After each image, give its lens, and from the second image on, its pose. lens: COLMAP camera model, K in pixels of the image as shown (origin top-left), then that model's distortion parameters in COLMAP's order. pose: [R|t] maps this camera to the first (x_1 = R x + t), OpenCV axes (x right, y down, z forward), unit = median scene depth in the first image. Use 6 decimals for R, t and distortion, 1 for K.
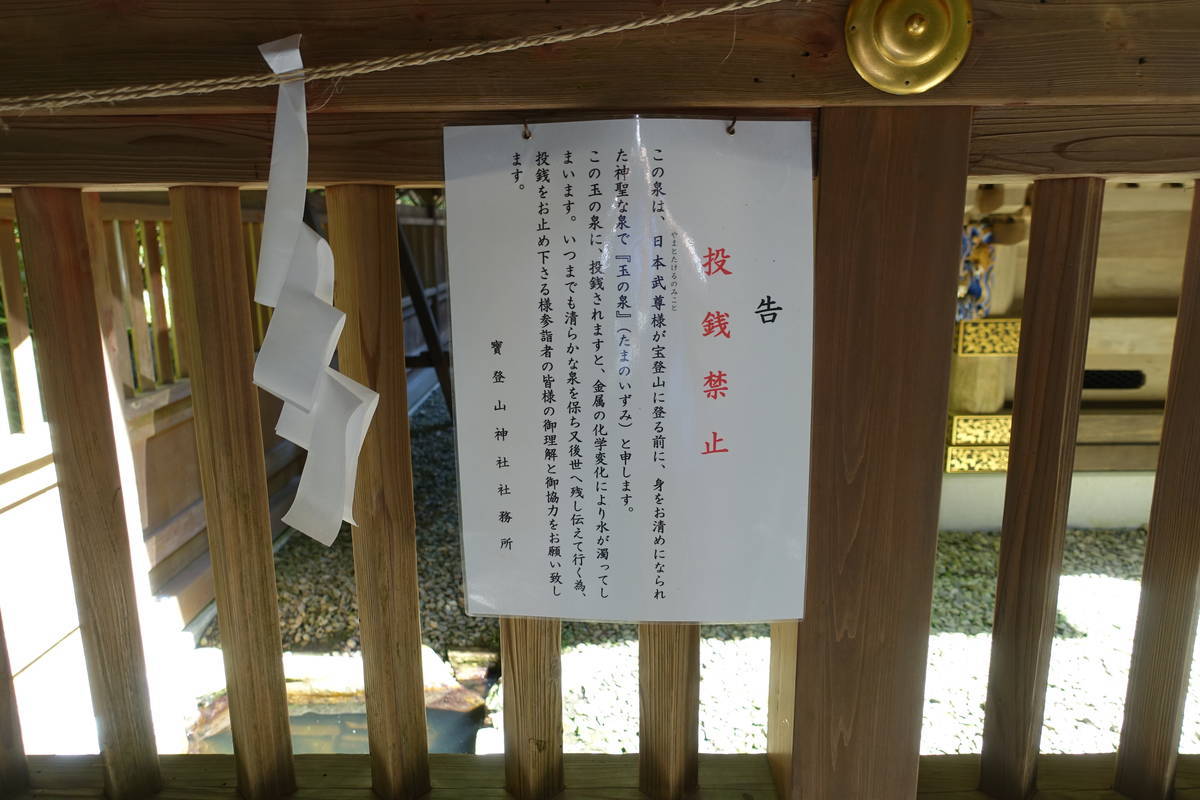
lens RADIAL K [[825.0, 0, 600.0], [0, 825.0, 400.0], [0, 0, 1]] dist [-0.006765, -0.004351]
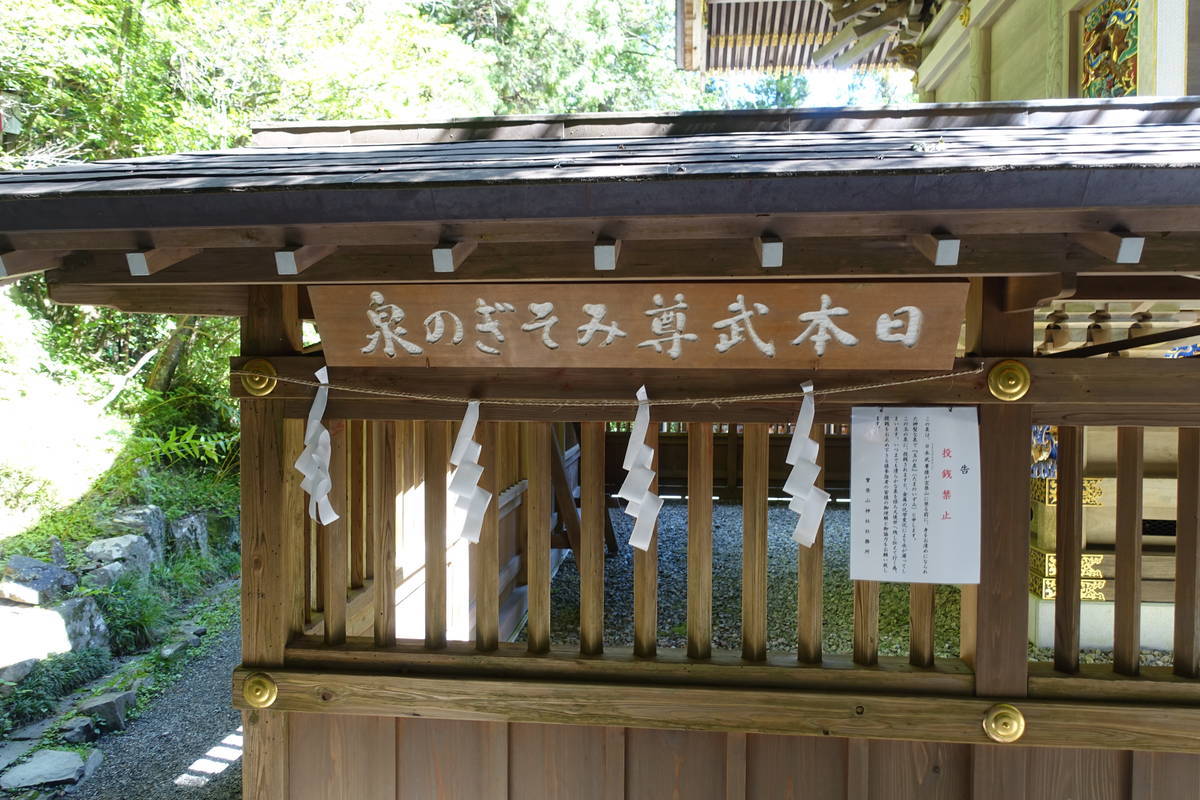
lens RADIAL K [[825.0, 0, 600.0], [0, 825.0, 400.0], [0, 0, 1]] dist [-0.006765, -0.004351]
pose [[0.995562, 0.014295, -0.093014, -0.810655], [-0.030944, 0.983161, -0.180102, 0.214376], [0.088873, 0.182180, 0.979240, -2.014001]]
